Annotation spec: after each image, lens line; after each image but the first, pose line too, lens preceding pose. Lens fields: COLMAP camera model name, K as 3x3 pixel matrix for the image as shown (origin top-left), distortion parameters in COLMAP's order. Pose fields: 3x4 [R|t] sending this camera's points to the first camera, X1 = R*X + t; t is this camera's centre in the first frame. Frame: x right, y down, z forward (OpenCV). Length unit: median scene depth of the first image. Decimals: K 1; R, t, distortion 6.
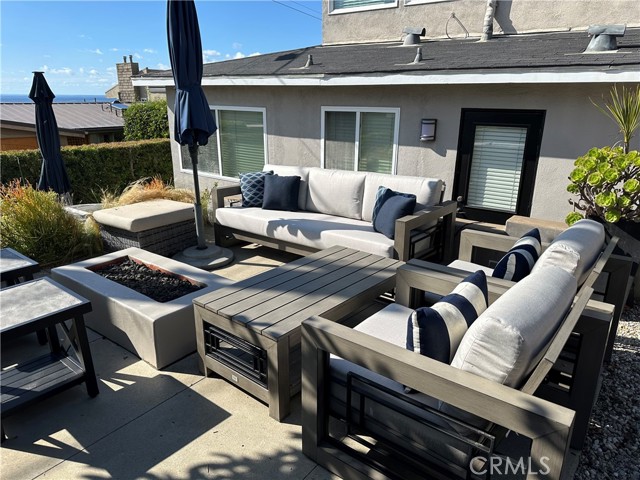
lens RADIAL K [[447.3, 0, 317.1], [0, 447.3, 243.7], [0, 0, 1]] dist [0.128923, -0.182979]
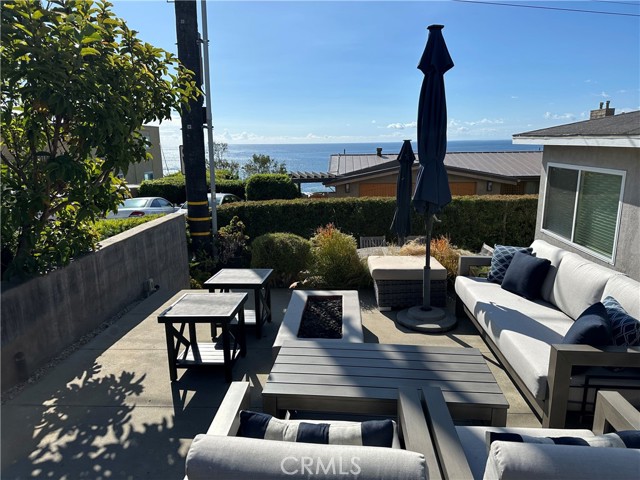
lens RADIAL K [[449.1, 0, 320.0], [0, 449.1, 240.0], [0, 0, 1]] dist [0.044605, -0.000676]
pose [[0.566852, 0.165740, -0.806975, 0.284817], [-0.241885, 0.969863, 0.029286, -0.079692], [0.787509, 0.178594, 0.589859, 0.117016]]
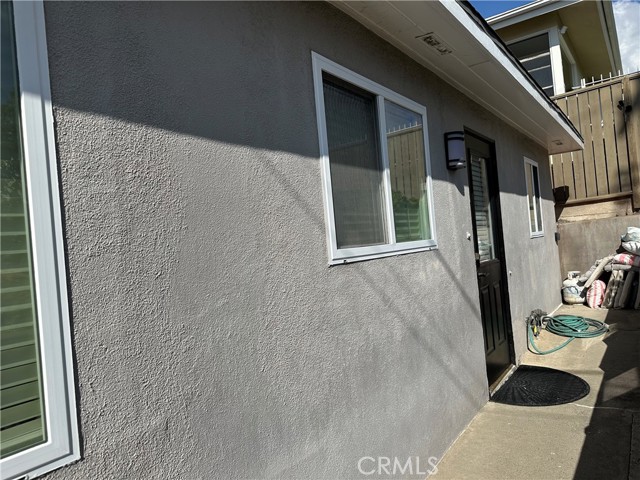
lens RADIAL K [[456.4, 0, 310.1], [0, 456.4, 244.5], [0, 0, 1]] dist [0.160353, -0.197709]
pose [[-0.035032, 0.002071, 0.999384, -0.302476], [0.391473, 0.920114, 0.011816, -0.189621], [-0.919523, 0.391646, -0.033044, 1.063419]]
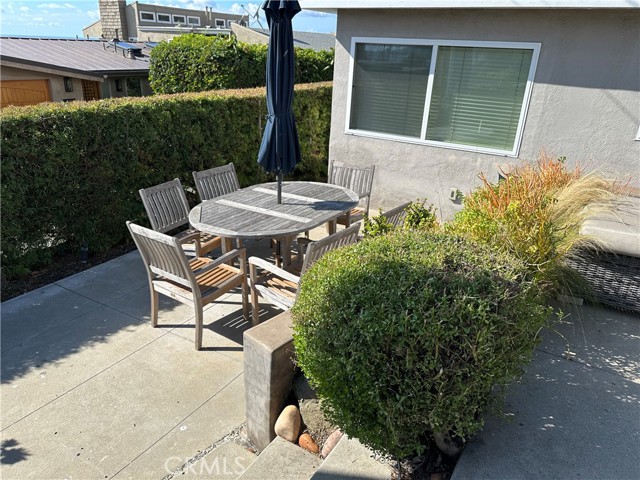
lens RADIAL K [[459.6, 0, 320.0], [0, 459.6, 240.0], [0, 0, 1]] dist [-0.002079, -0.004252]
pose [[0.994999, -0.004965, 0.099762, -0.570586], [-0.003679, 0.996264, 0.086277, -0.069381], [-0.099818, -0.086213, 0.991264, 0.354803]]
